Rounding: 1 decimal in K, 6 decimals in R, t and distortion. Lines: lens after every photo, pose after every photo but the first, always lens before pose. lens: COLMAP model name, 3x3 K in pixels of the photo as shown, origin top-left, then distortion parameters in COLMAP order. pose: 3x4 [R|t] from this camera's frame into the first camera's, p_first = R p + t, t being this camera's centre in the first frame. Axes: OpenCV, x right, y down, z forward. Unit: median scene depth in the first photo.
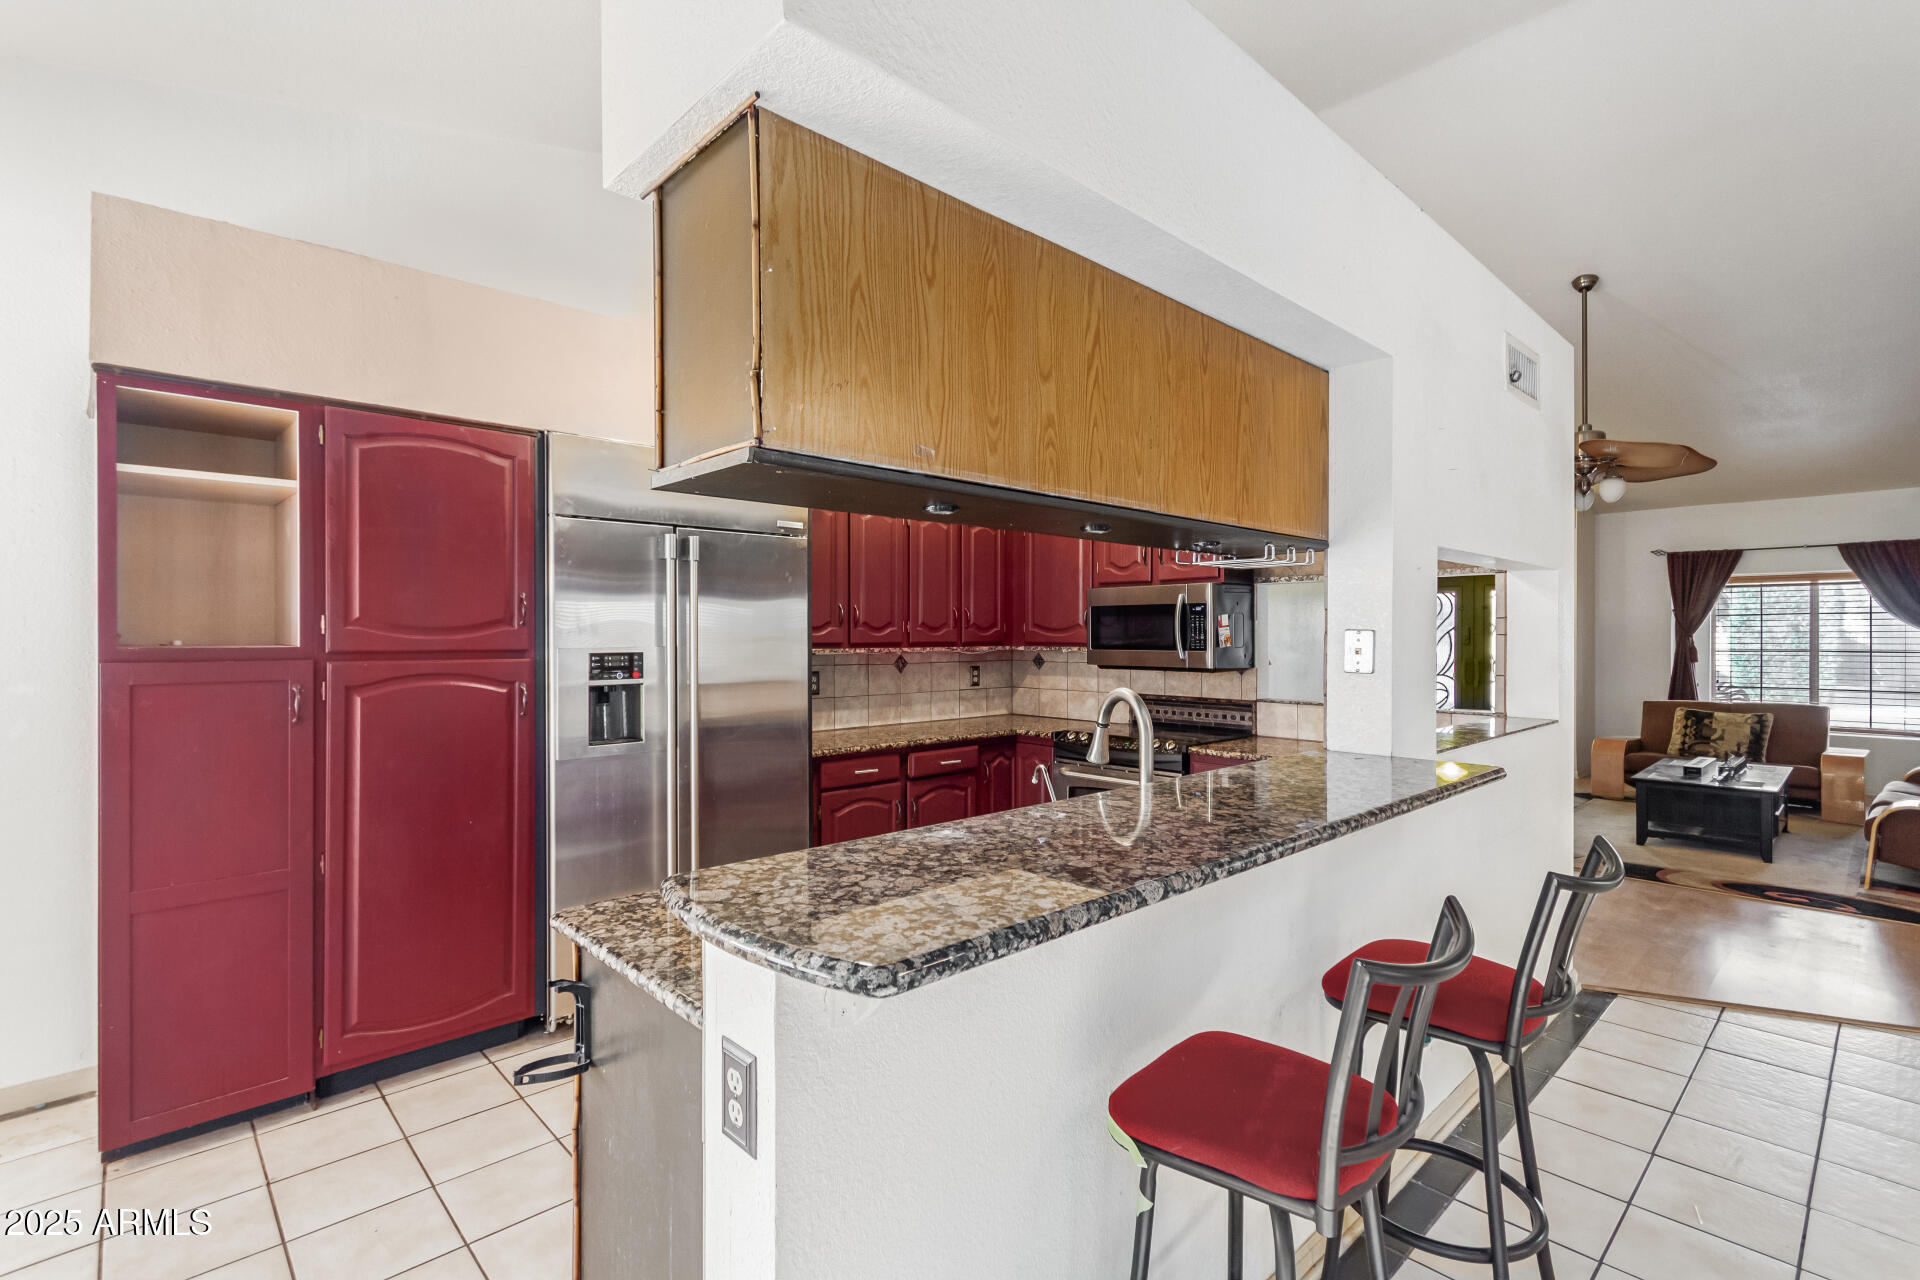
lens RADIAL K [[894.7, 0, 968.5], [0, 894.7, 640.1], [0, 0, 1]] dist [0.003216, 0.001264]
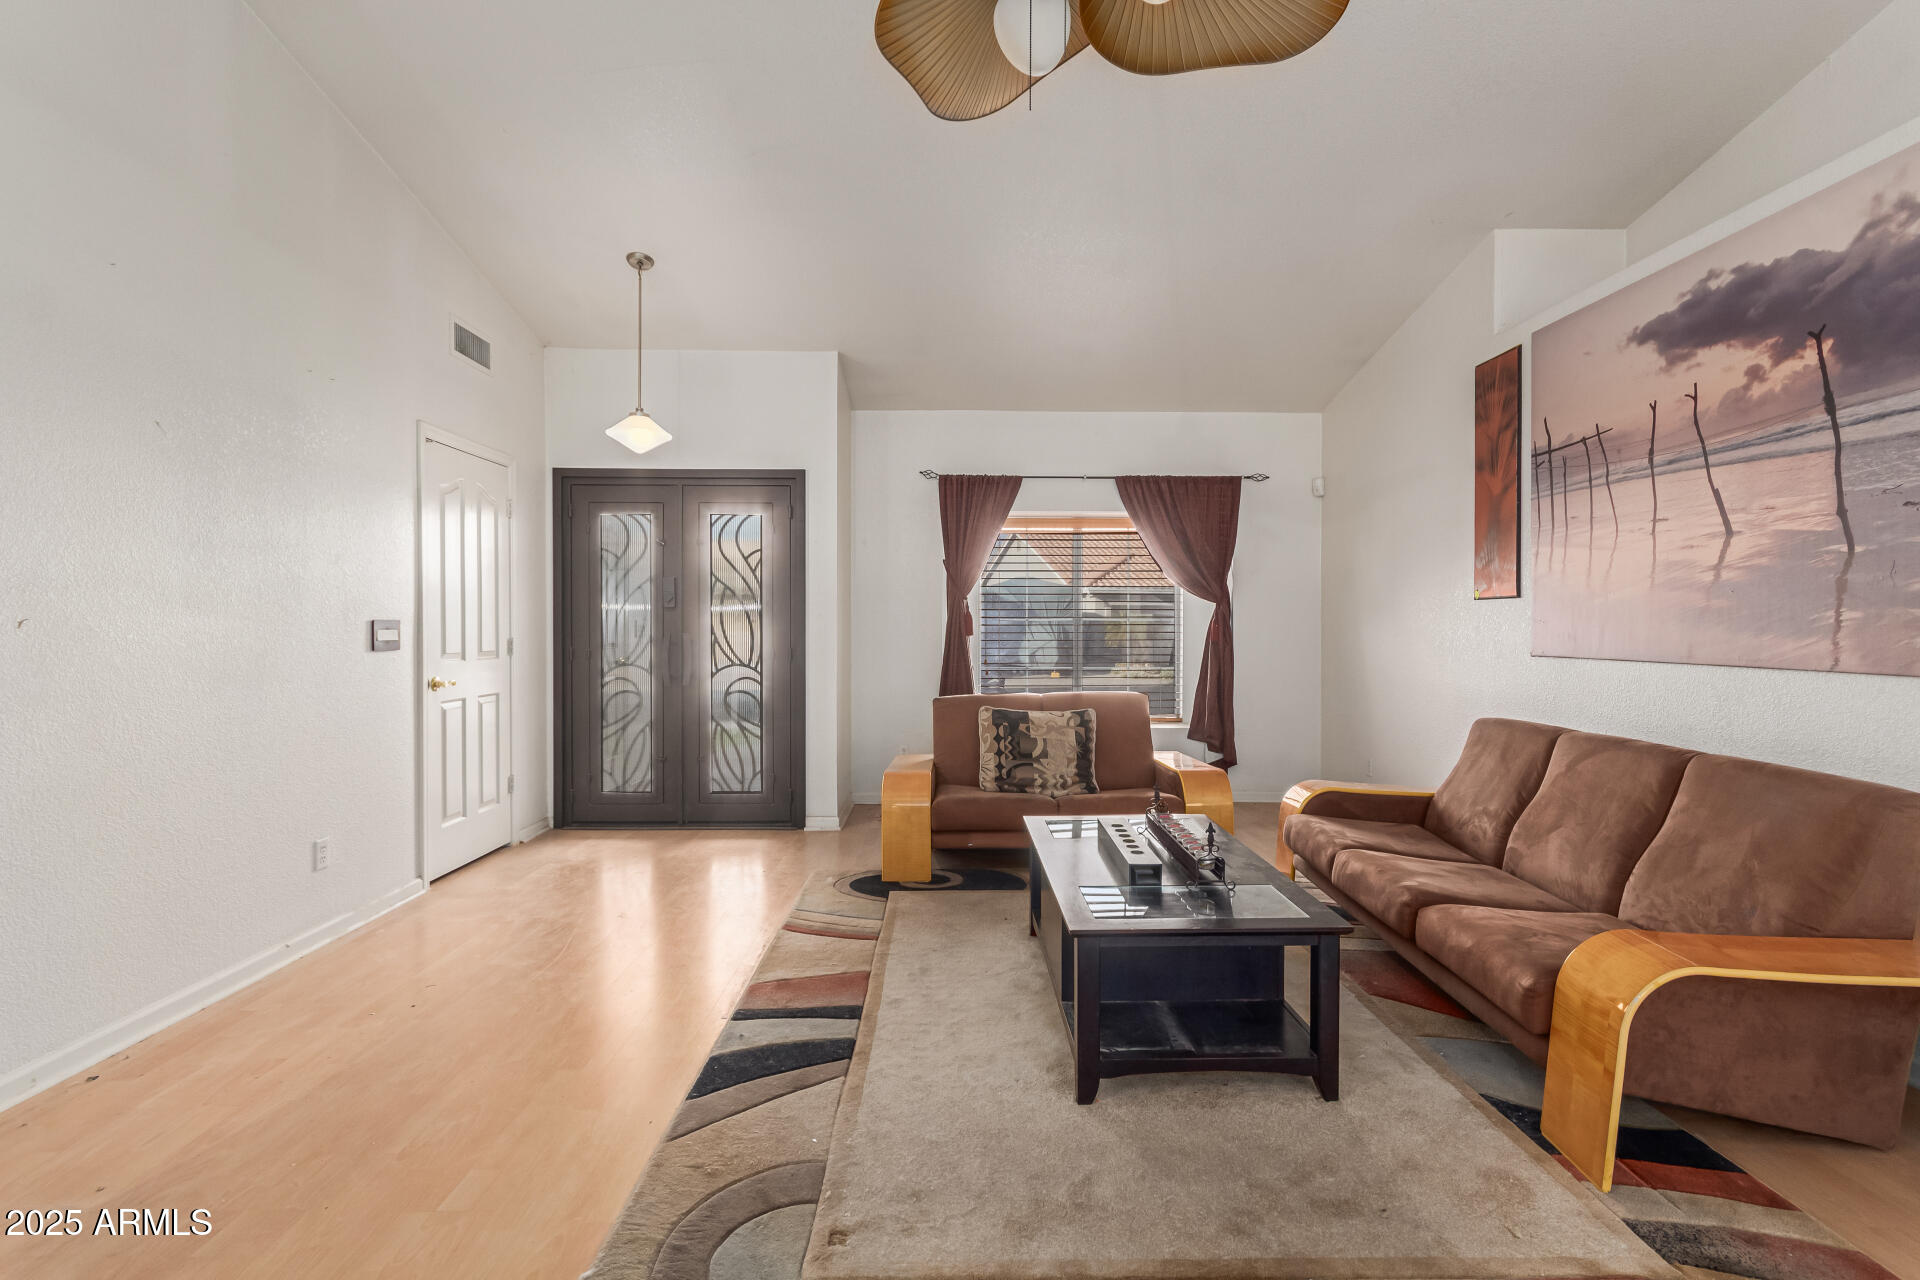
lens RADIAL K [[897.0, 0, 960.0], [0, 897.0, 640.0], [0, 0, 1]] dist [0.001403, 0.001365]
pose [[0.683837, -0.016577, 0.729446, 0.306622], [0.005424, 0.999830, 0.017636, 0.016889], [-0.729614, -0.008104, 0.683811, 0.546819]]
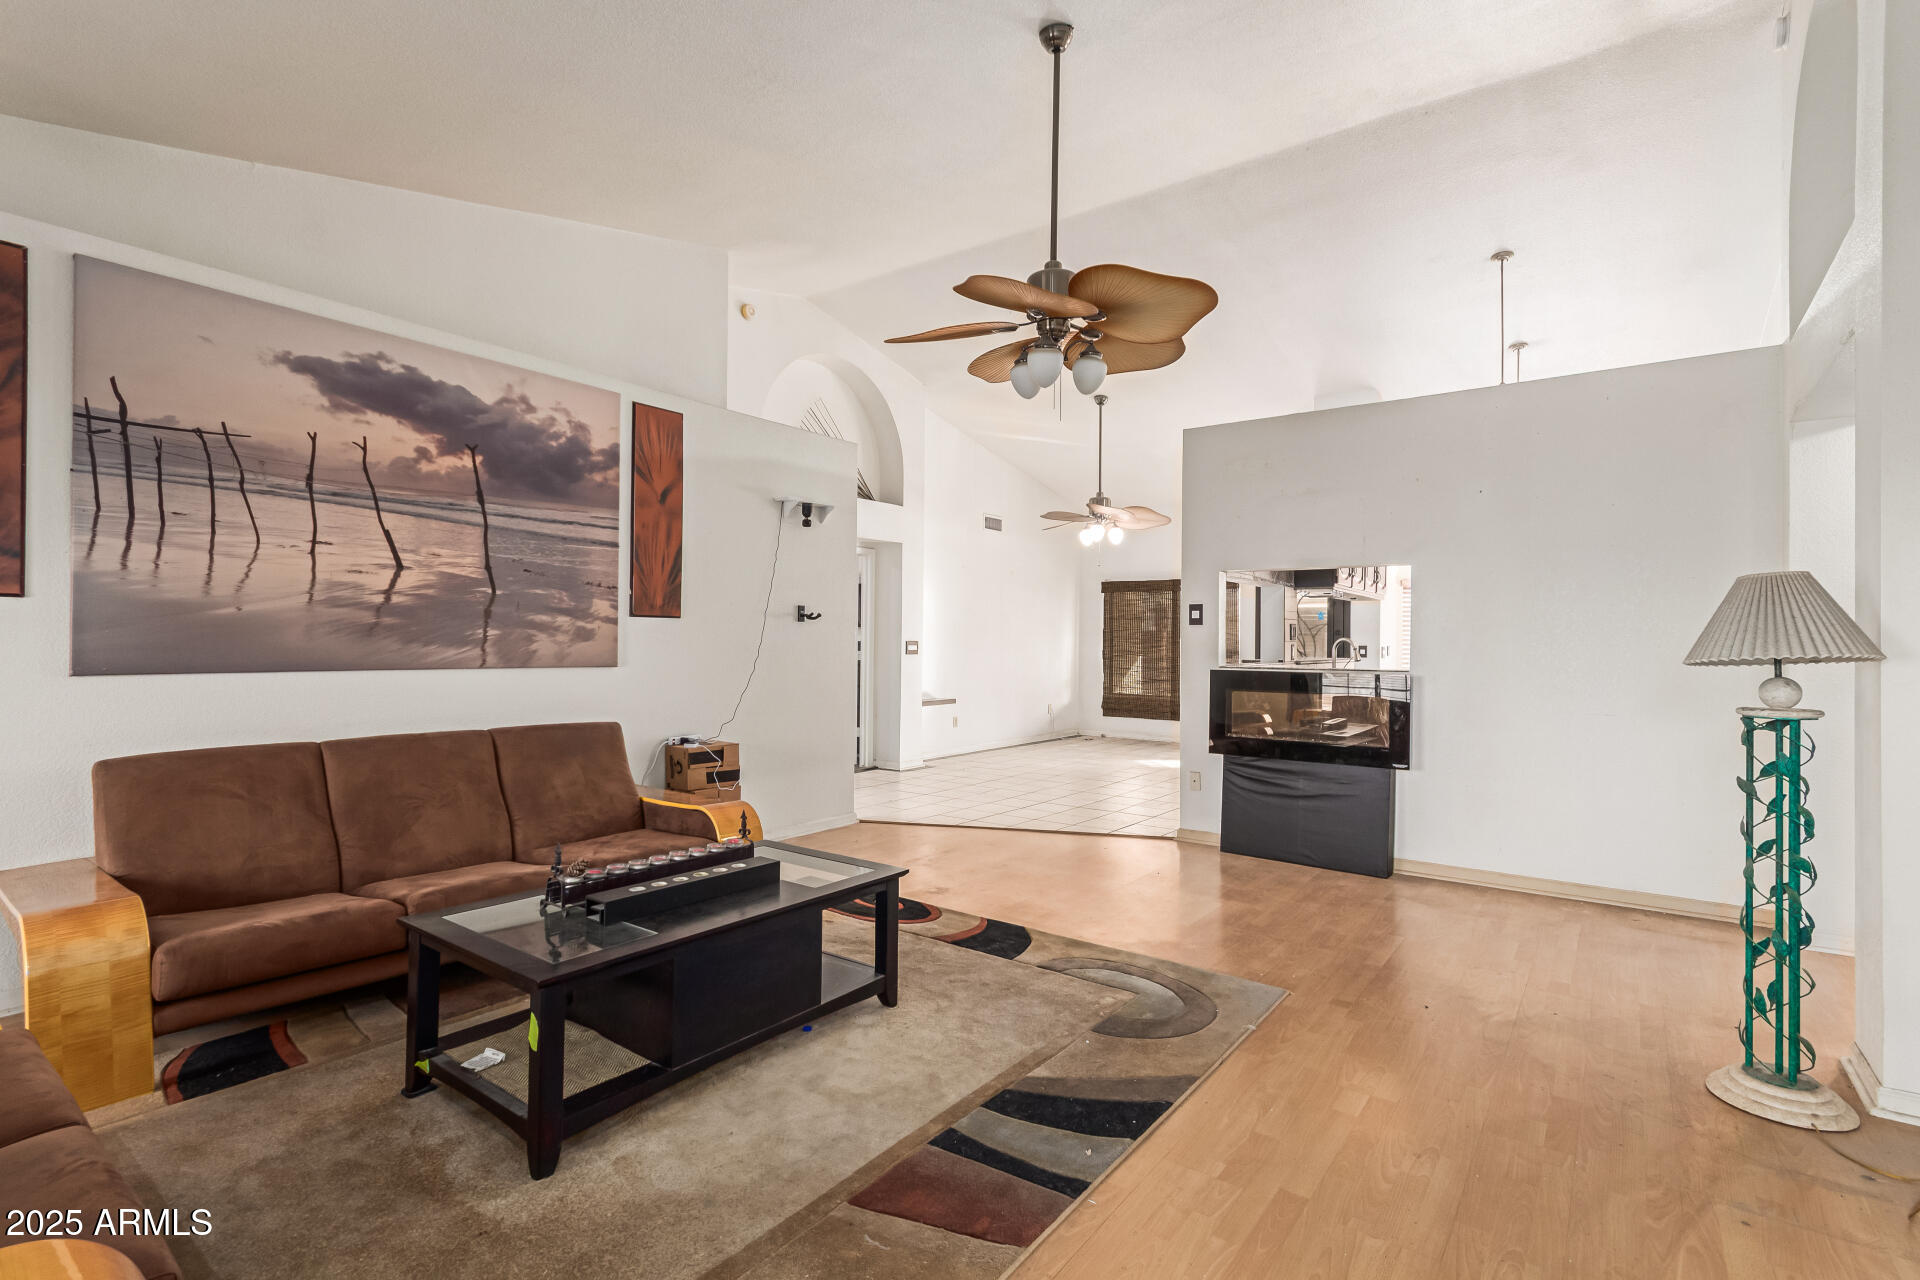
lens RADIAL K [[894.7, 0, 968.5], [0, 894.7, 640.1], [0, 0, 1]] dist [0.003216, 0.001264]
pose [[-0.984501, -0.014751, -0.174755, 0.558274], [-0.015423, 0.999878, 0.002485, 0.014503], [0.174697, 0.005142, -0.984609, 1.052990]]
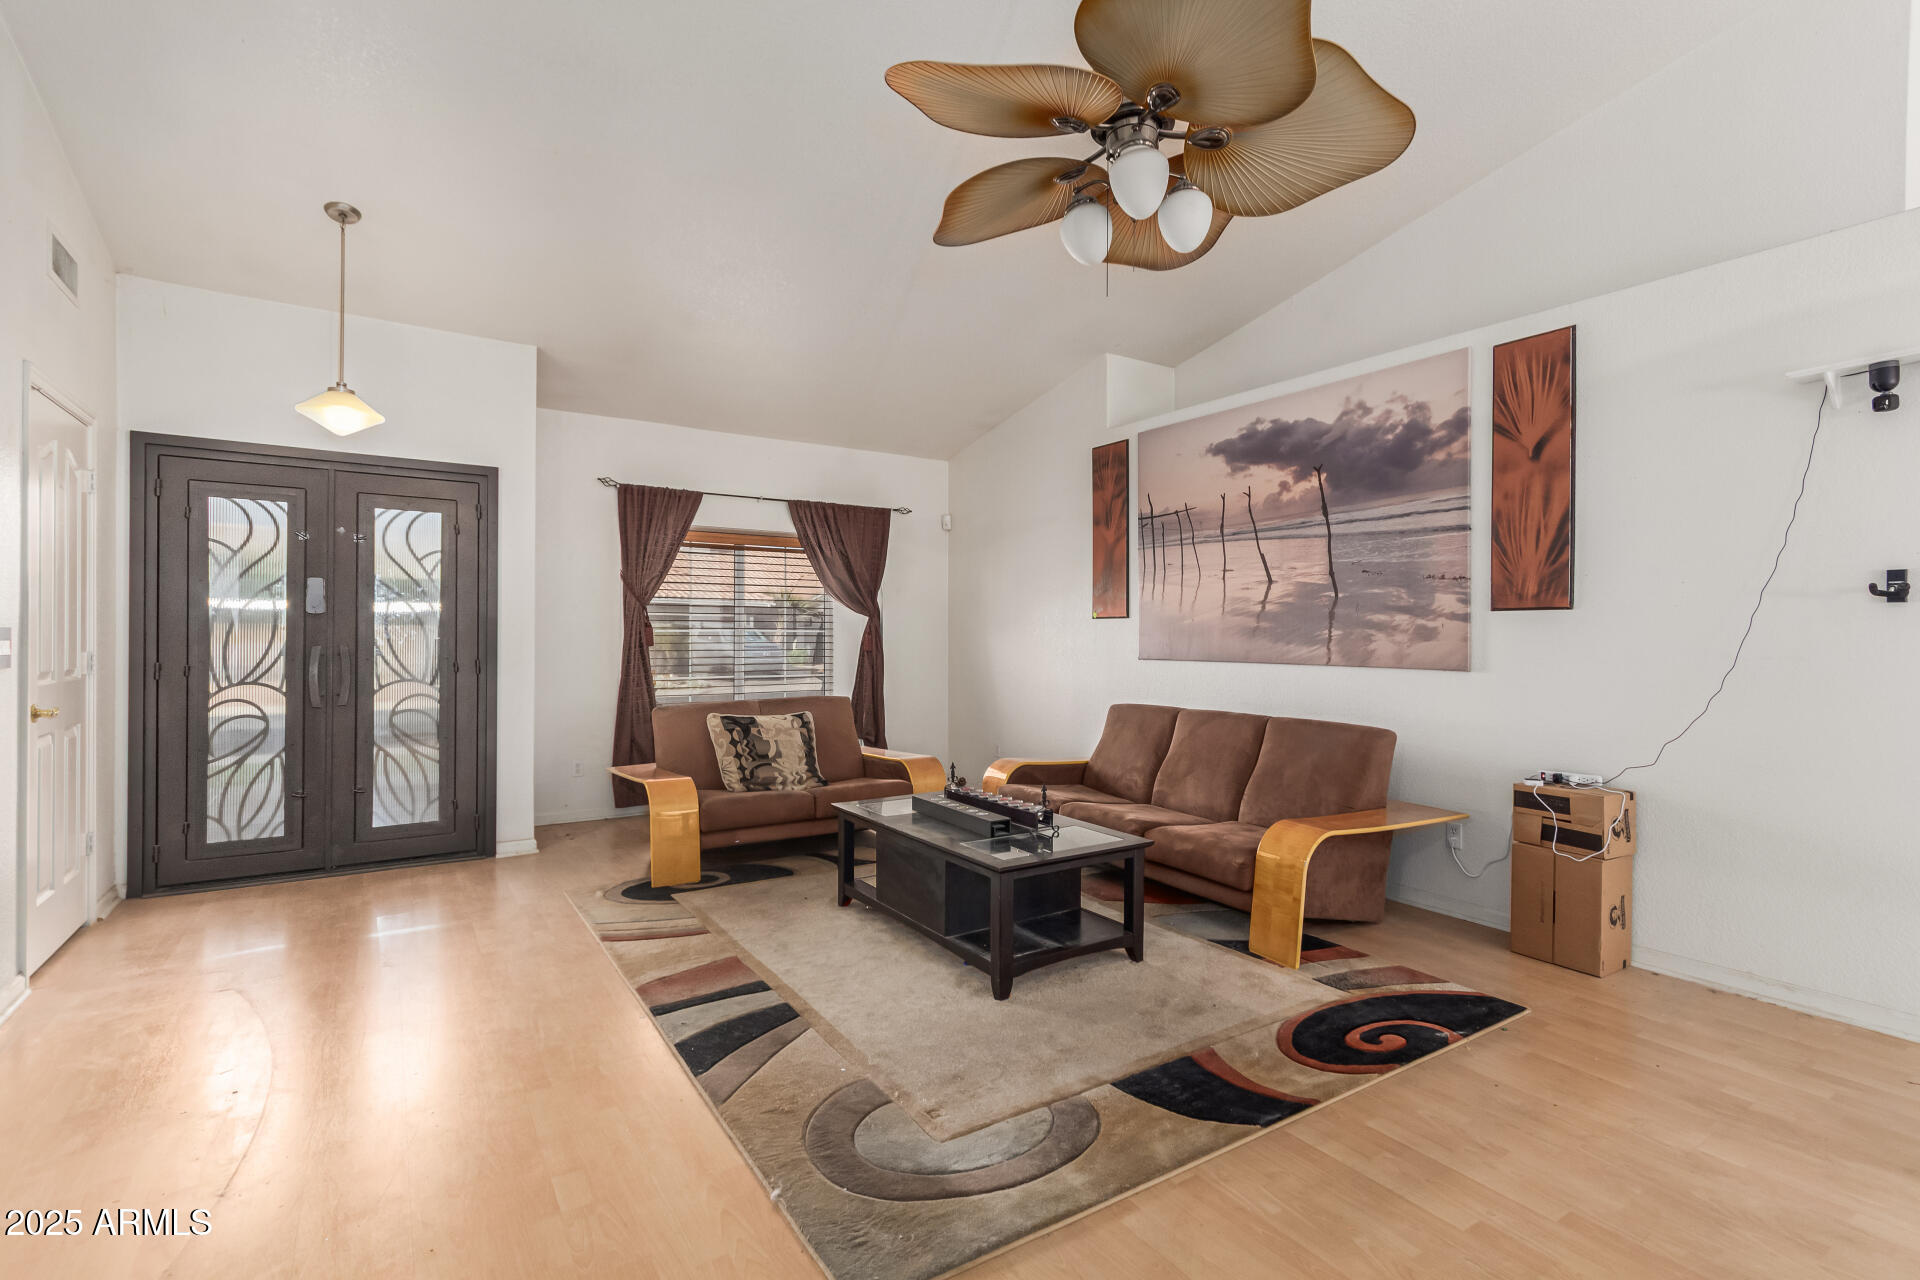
lens RADIAL K [[894.7, 0, 968.5], [0, 894.7, 640.1], [0, 0, 1]] dist [0.003216, 0.001264]
pose [[0.183640, -0.008558, 0.982956, 0.177265], [0.000285, 0.999963, 0.008653, 0.015240], [-0.982994, -0.001309, 0.183636, 0.649524]]
